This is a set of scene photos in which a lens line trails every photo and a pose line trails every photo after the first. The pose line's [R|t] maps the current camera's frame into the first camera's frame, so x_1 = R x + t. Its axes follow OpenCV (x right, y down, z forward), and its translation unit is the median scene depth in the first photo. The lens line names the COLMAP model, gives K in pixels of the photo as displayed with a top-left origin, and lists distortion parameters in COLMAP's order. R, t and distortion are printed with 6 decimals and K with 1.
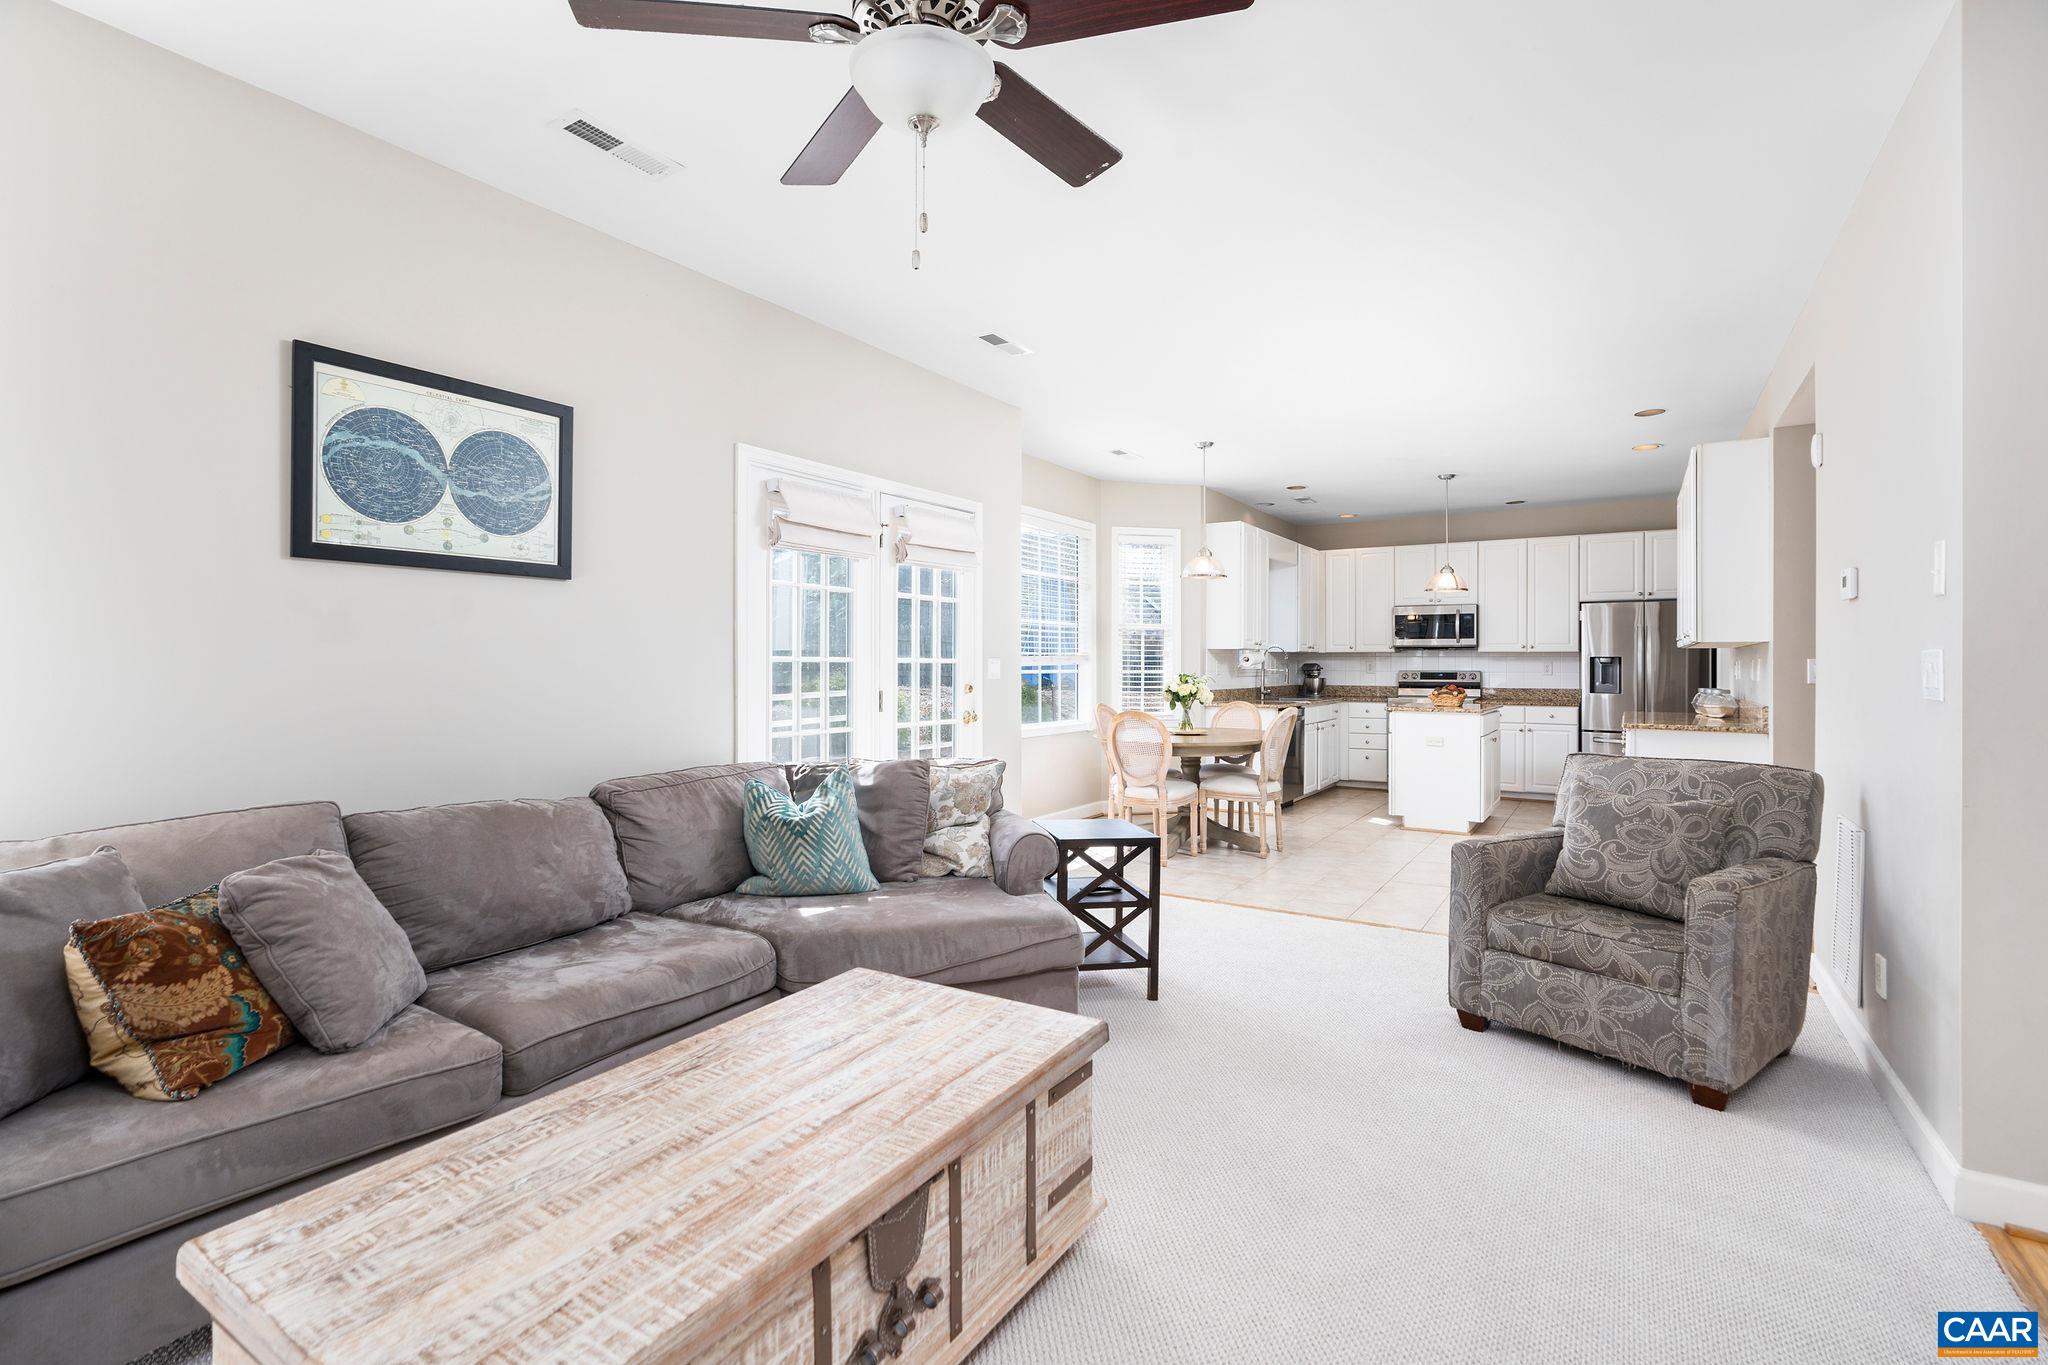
lens RADIAL K [[943.9, 0, 1026.6], [0, 943.9, 674.7], [0, 0, 1]] dist [0.002357, 0.000368]
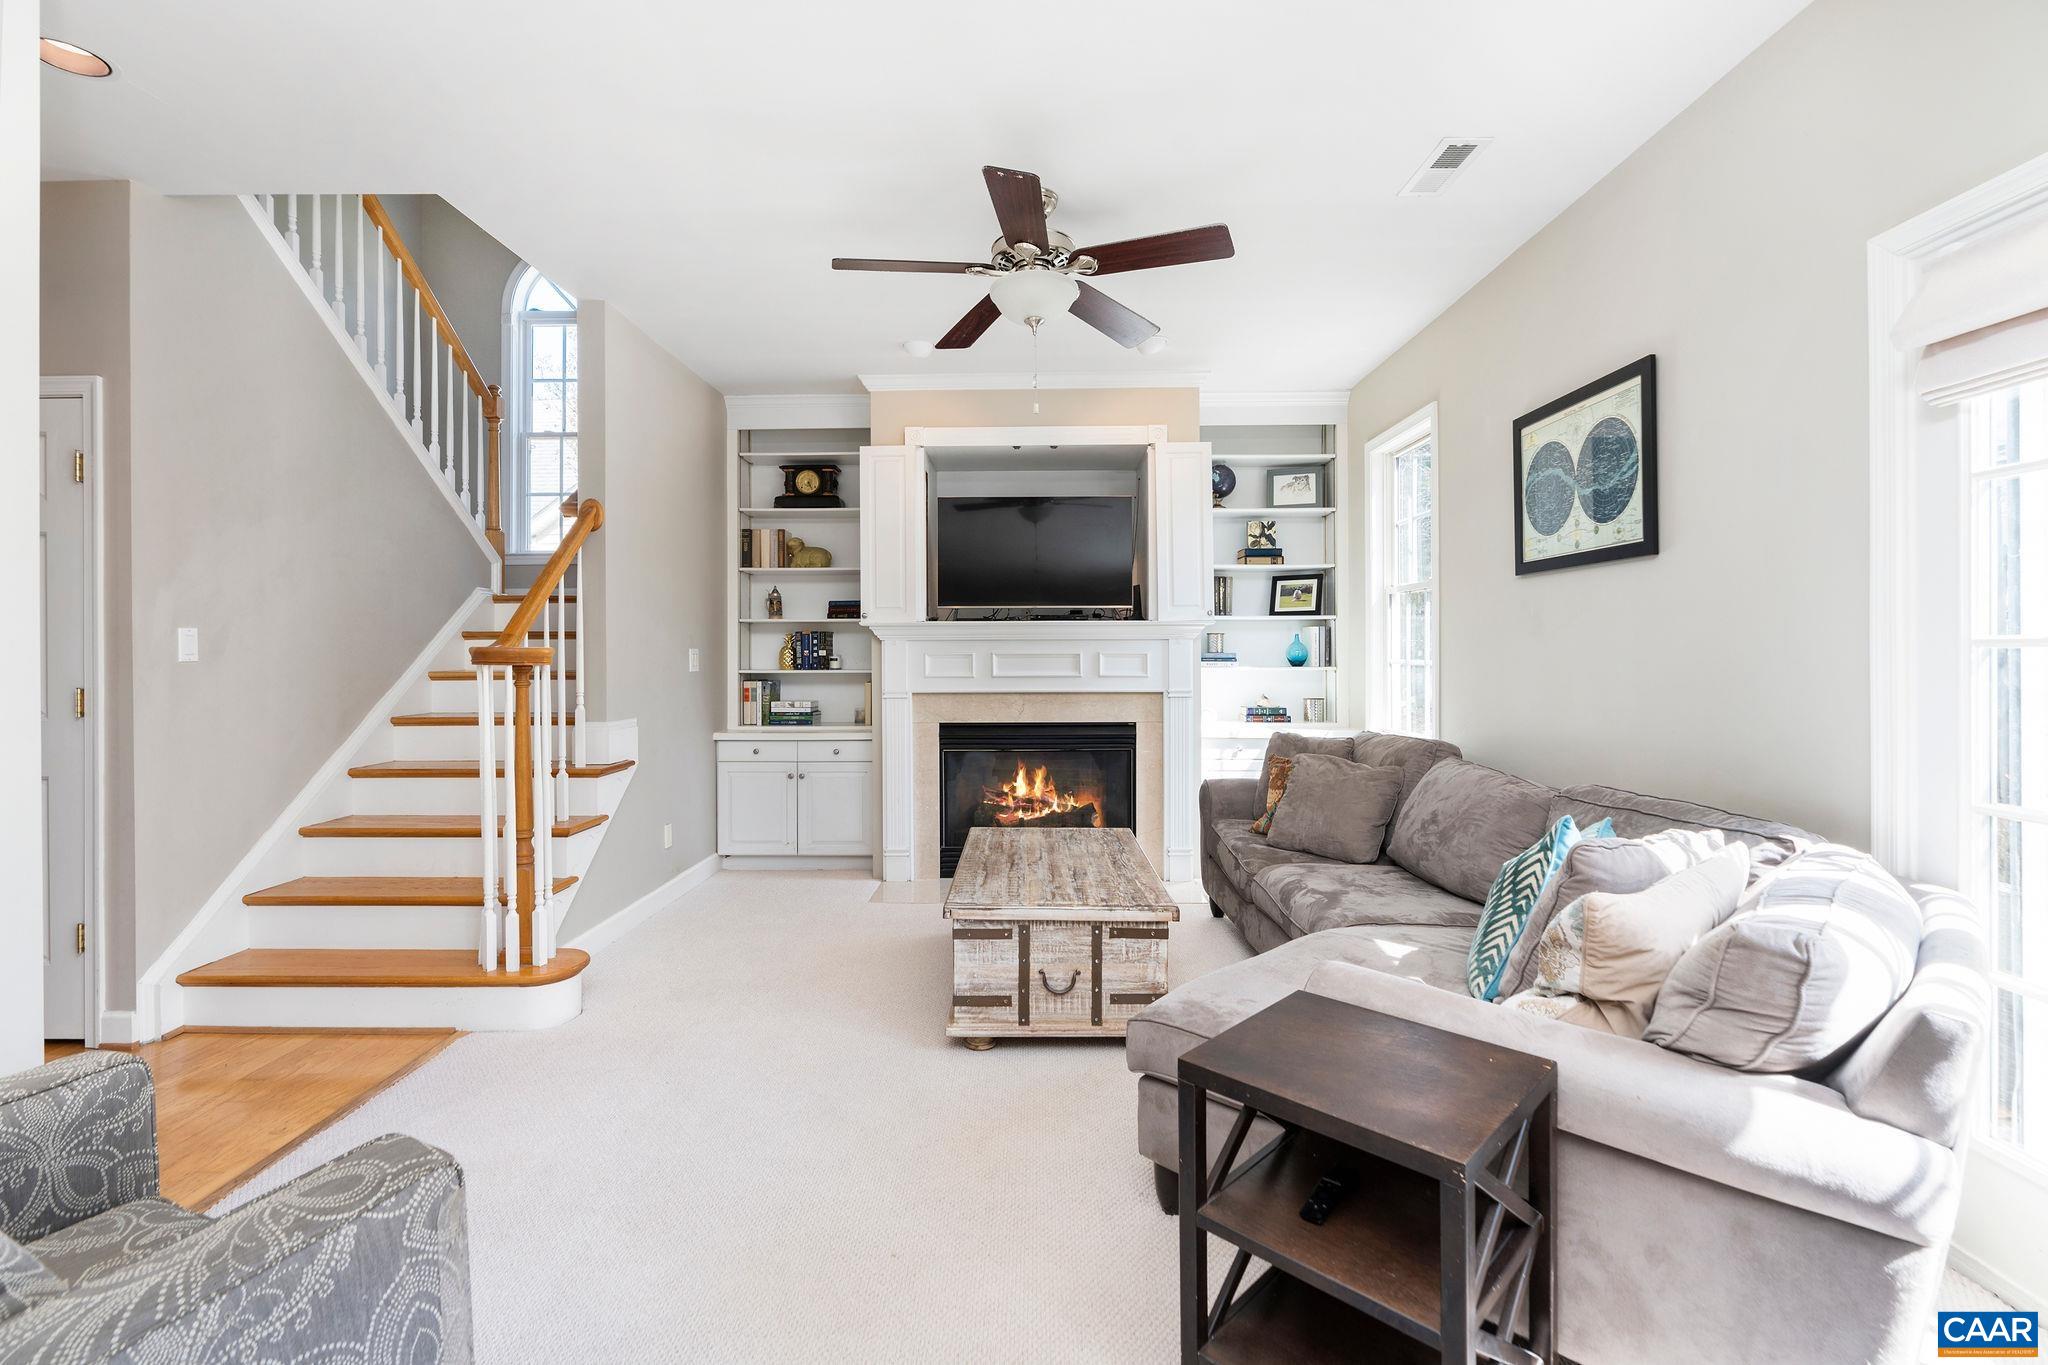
lens RADIAL K [[943.9, 0, 1013.3], [0, 943.9, 646.2], [0, 0, 1]] dist [0.002357, 0.000368]
pose [[-0.847678, 0.000555, -0.530510, 0.517763], [-0.001158, 0.999995, 0.002896, -0.021461], [0.530509, 0.003069, -0.847674, 1.573193]]
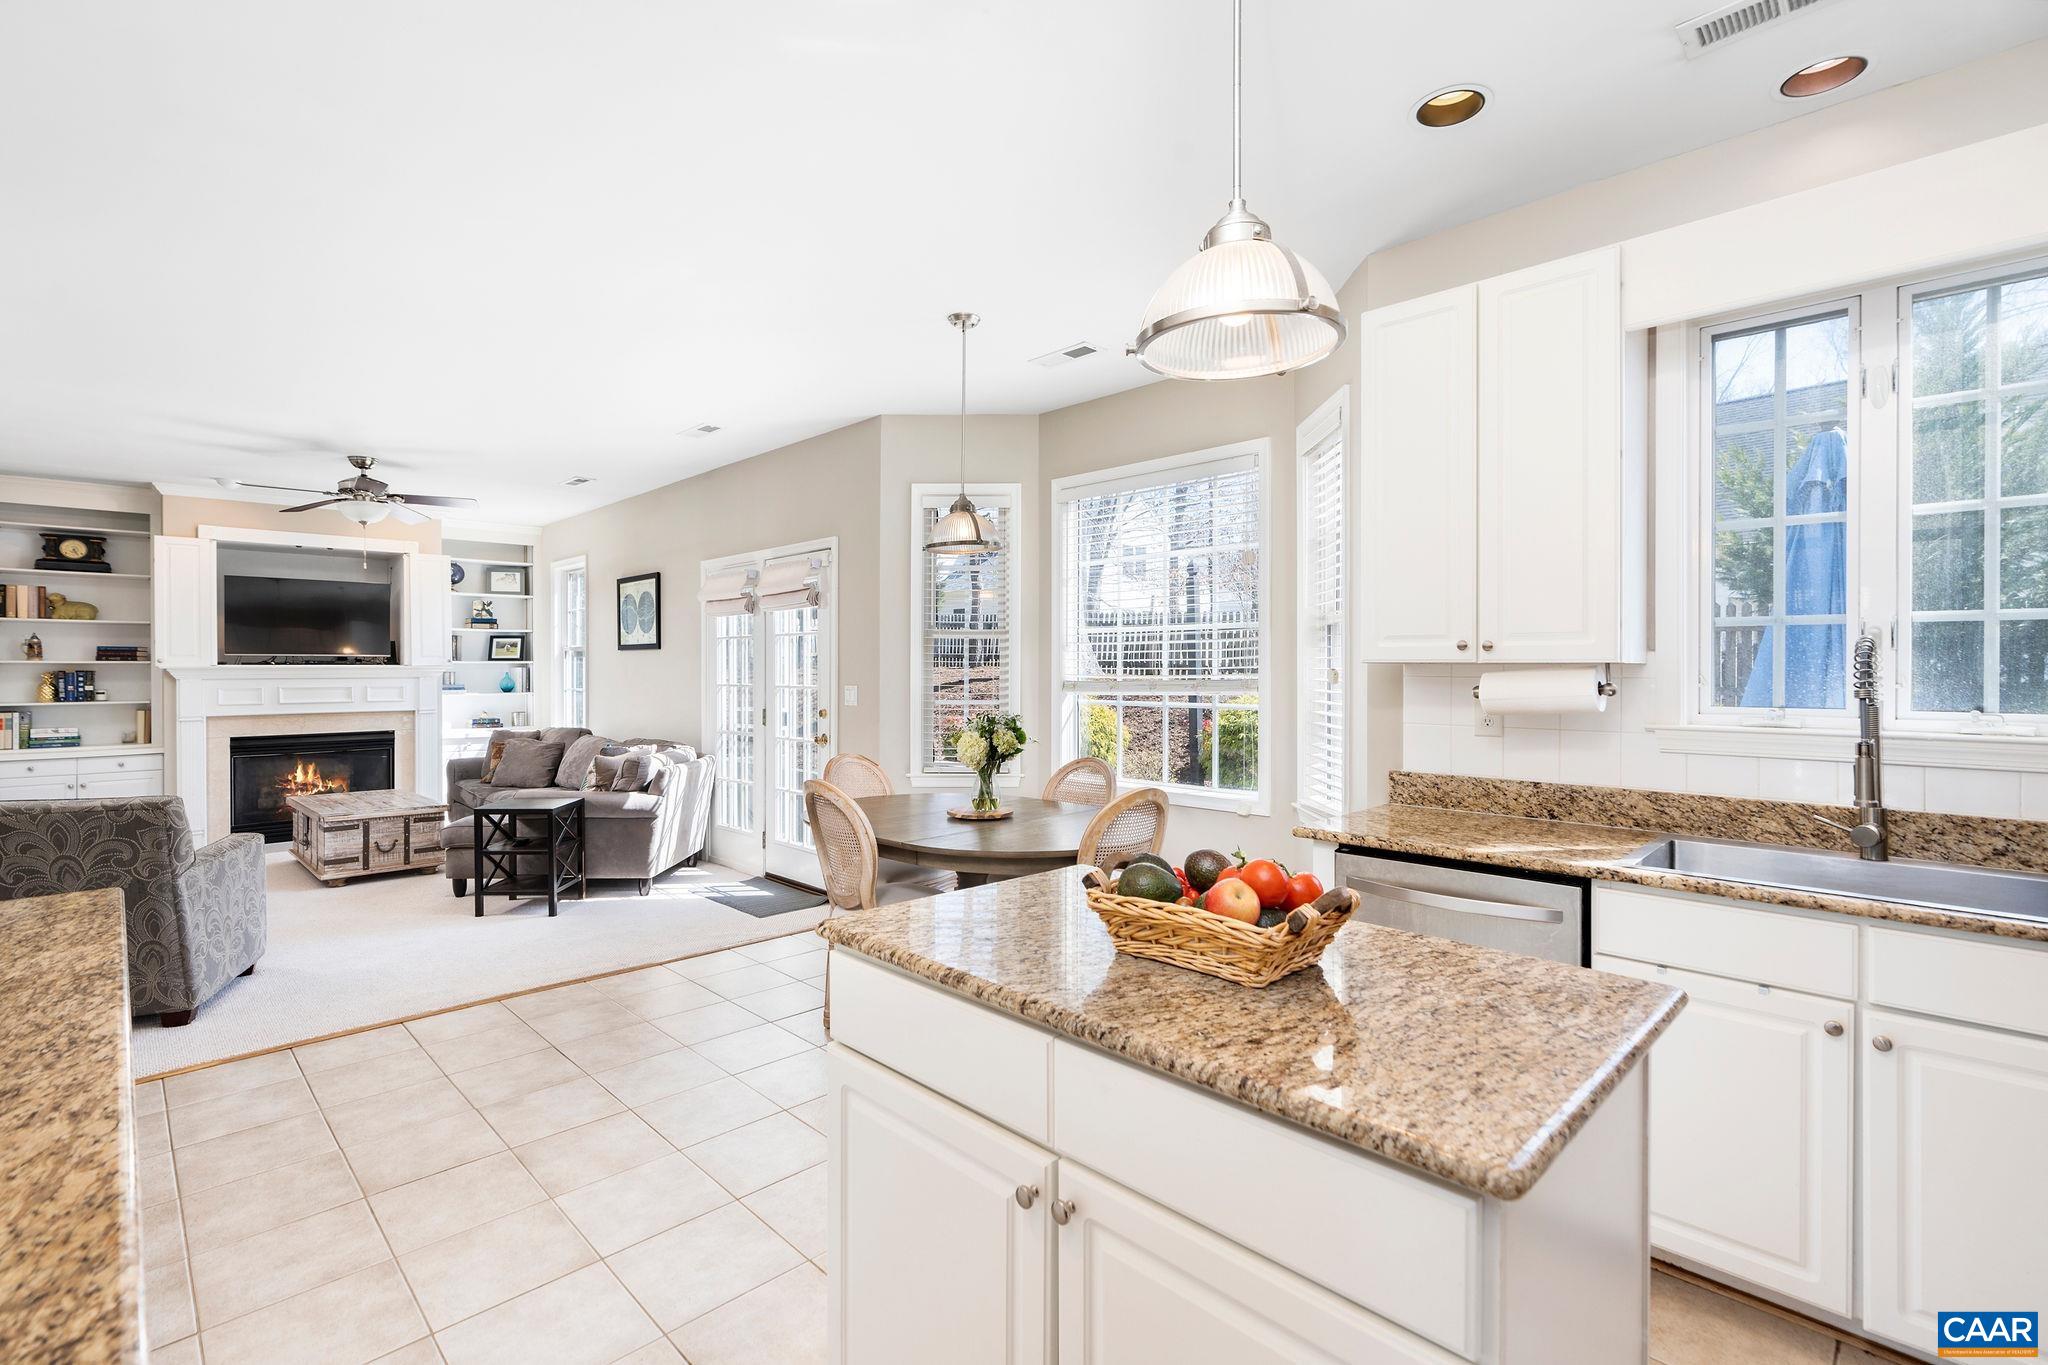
lens RADIAL K [[943.9, 0, 1022.1], [0, 943.9, 671.2], [0, 0, 1]] dist [0.002357, 0.000368]
pose [[-0.214073, 0.003848, -0.976810, 1.686249], [-0.006007, 0.999968, 0.005255, -0.072579], [0.976799, 0.006992, -0.214043, 2.574411]]
